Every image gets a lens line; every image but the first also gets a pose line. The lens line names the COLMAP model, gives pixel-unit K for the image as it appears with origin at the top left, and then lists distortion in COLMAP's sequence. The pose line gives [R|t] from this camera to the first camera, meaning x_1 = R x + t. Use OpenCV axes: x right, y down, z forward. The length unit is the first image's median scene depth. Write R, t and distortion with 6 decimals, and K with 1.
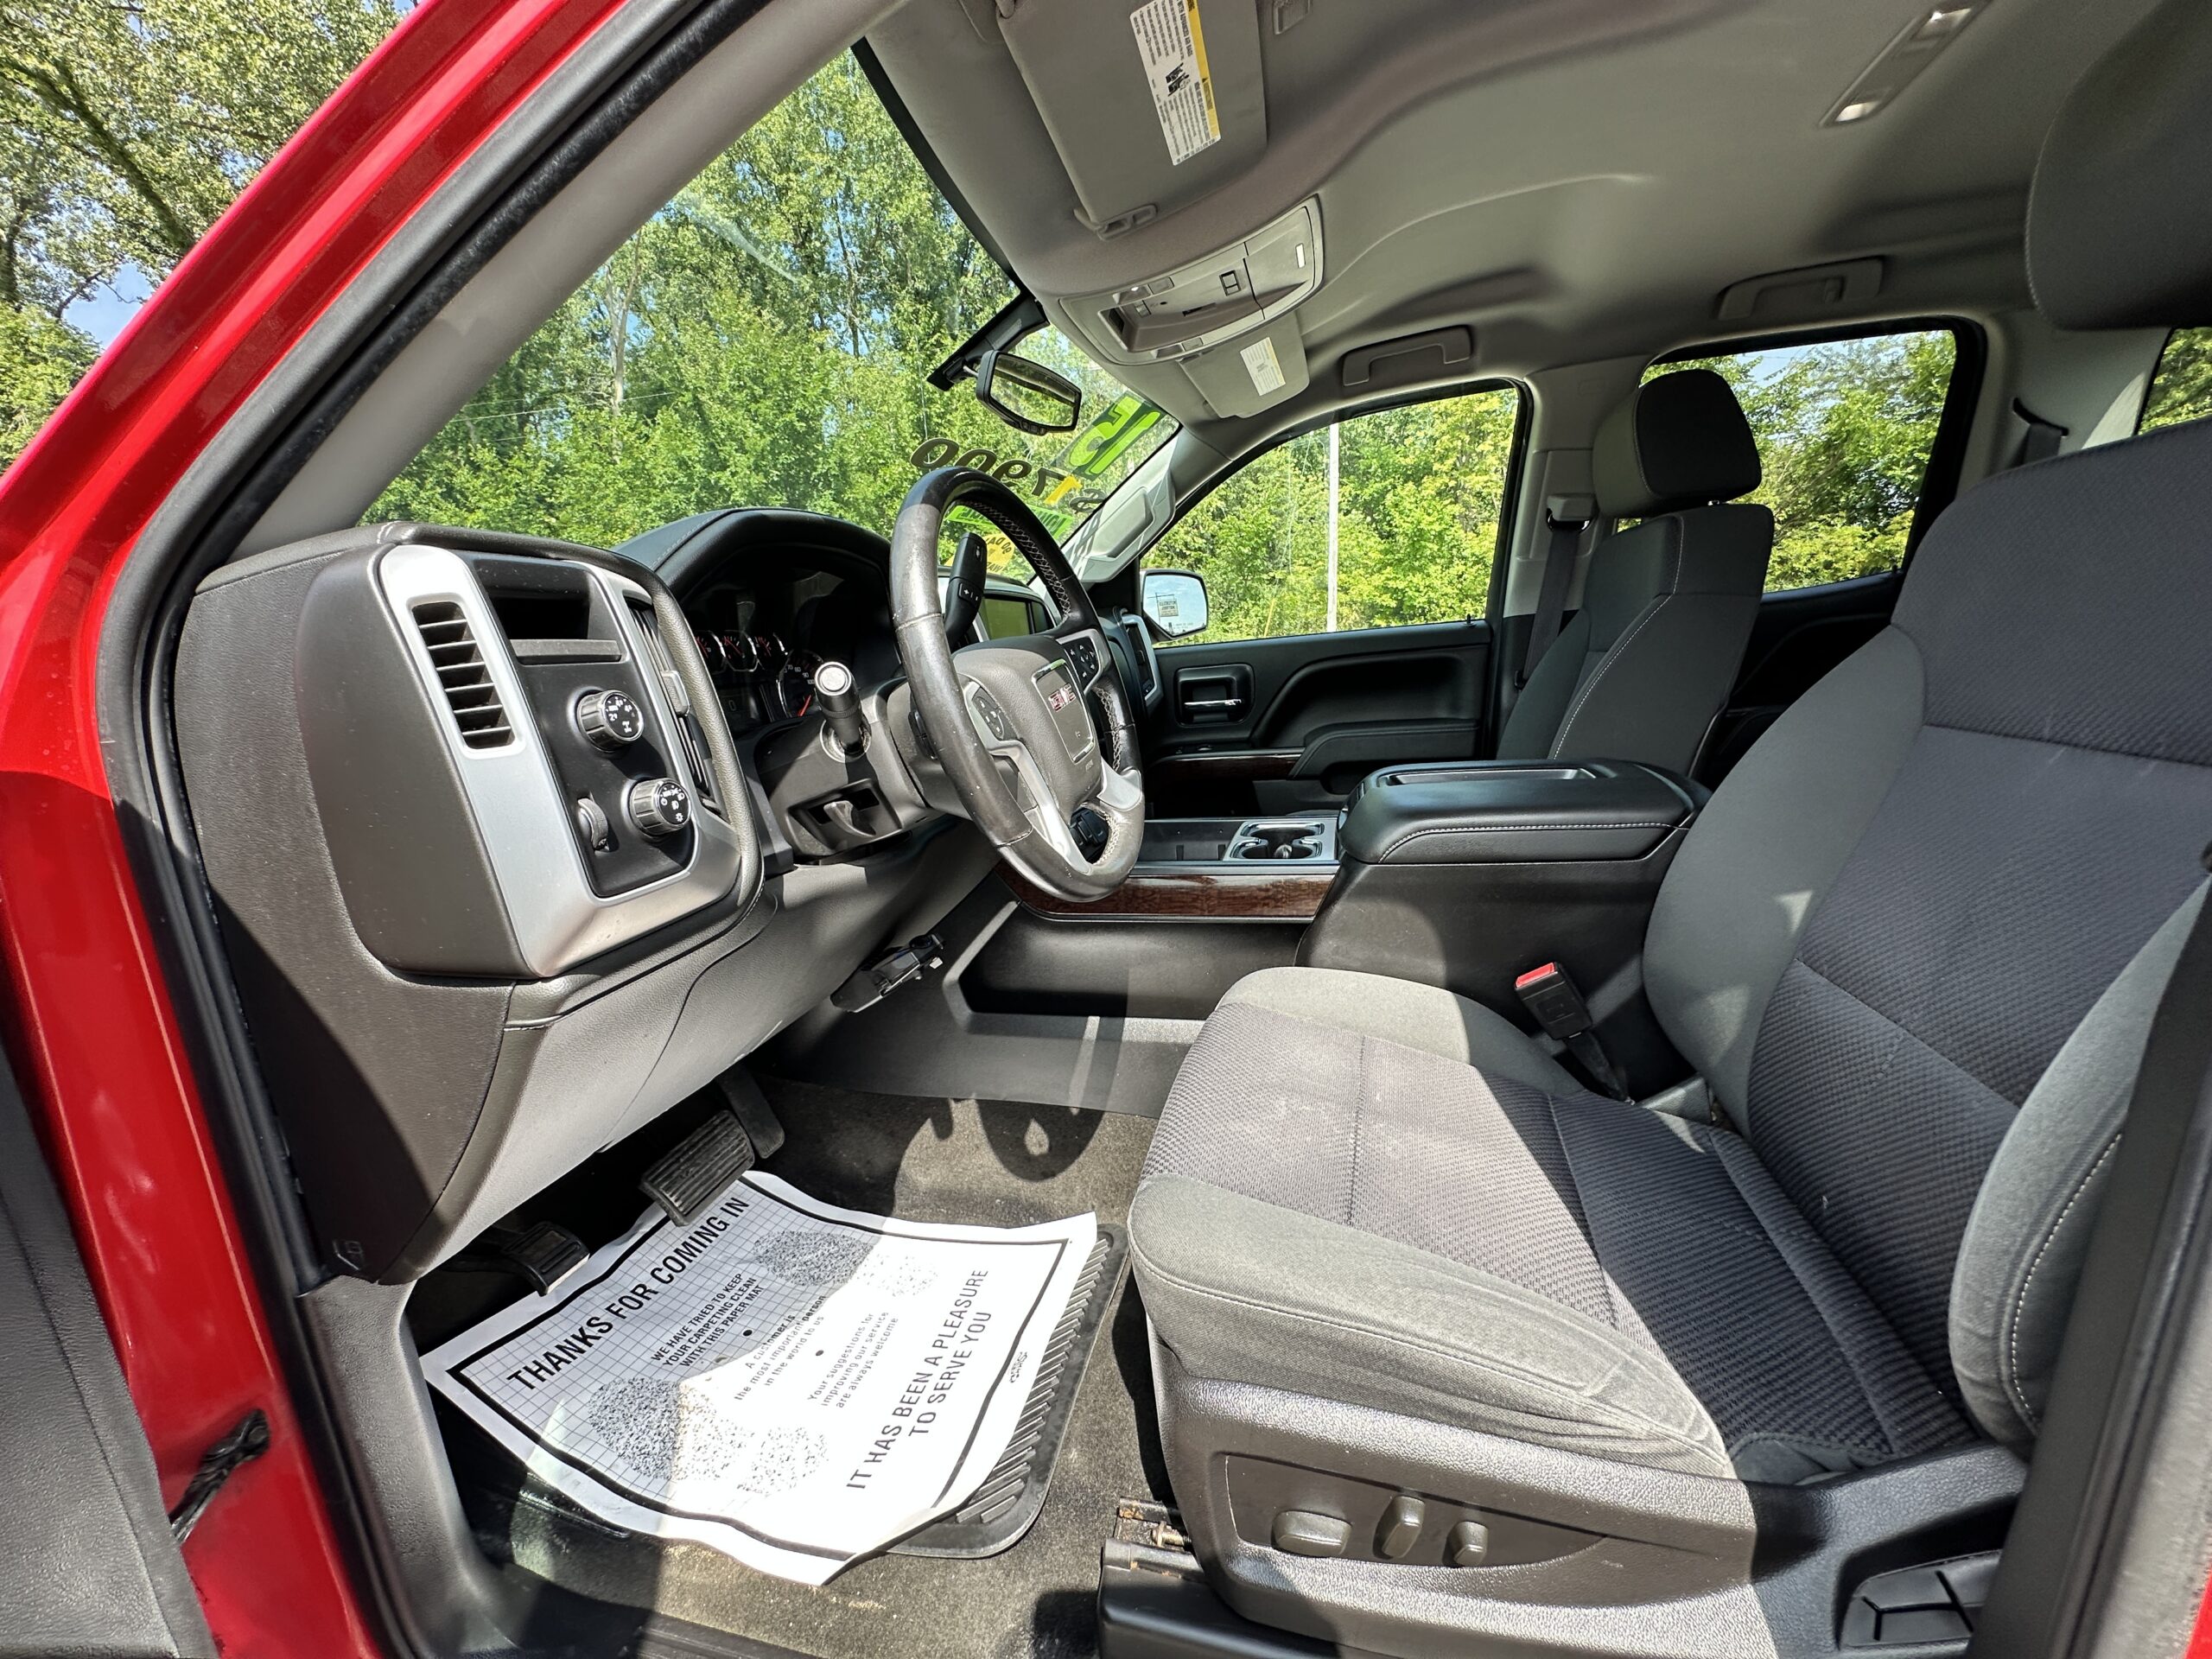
lens RADIAL K [[861.5, 0, 1090.9], [0, 861.5, 861.8], [0, 0, 1]] dist [0.001277, -0.000040]
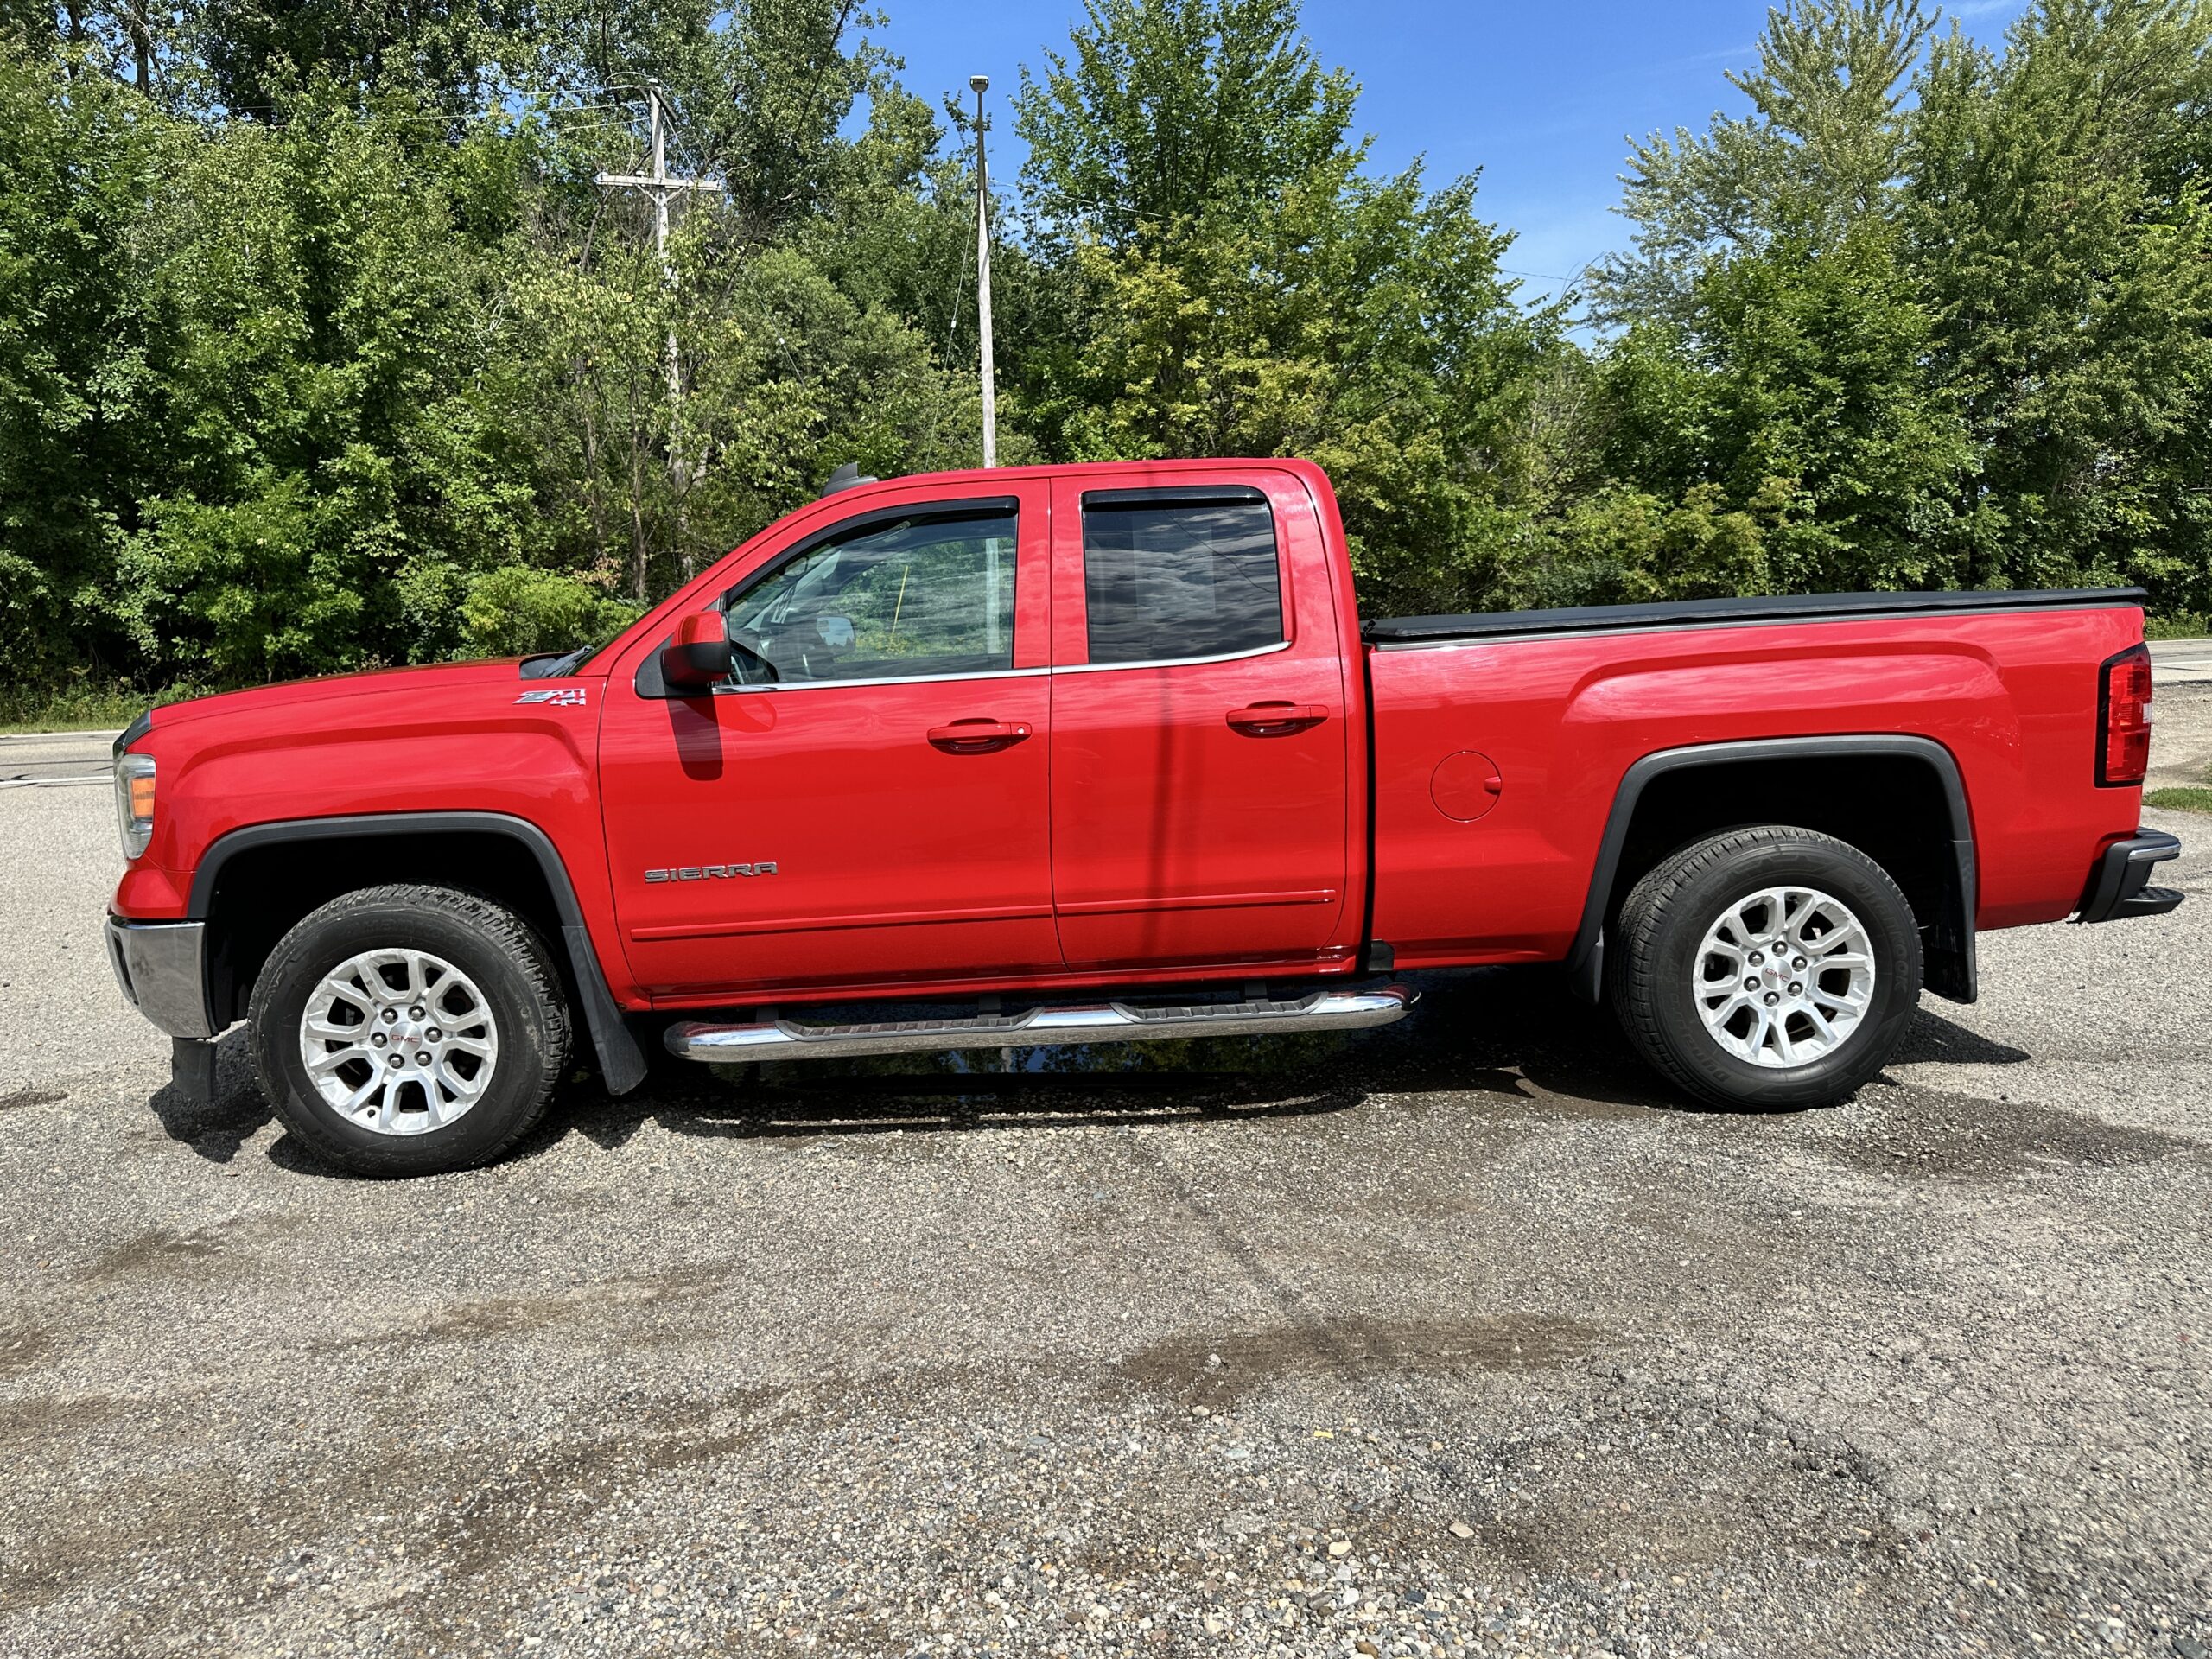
lens RADIAL K [[1560.9, 0, 1114.4], [0, 1560.9, 829.1], [0, 0, 1]] dist [0.009786, -0.019016]
pose [[0.945643, -0.016913, 0.324765, -0.029695], [0.051914, 0.993691, -0.099411, 0.024903], [-0.321035, 0.110867, 0.940556, -0.147786]]
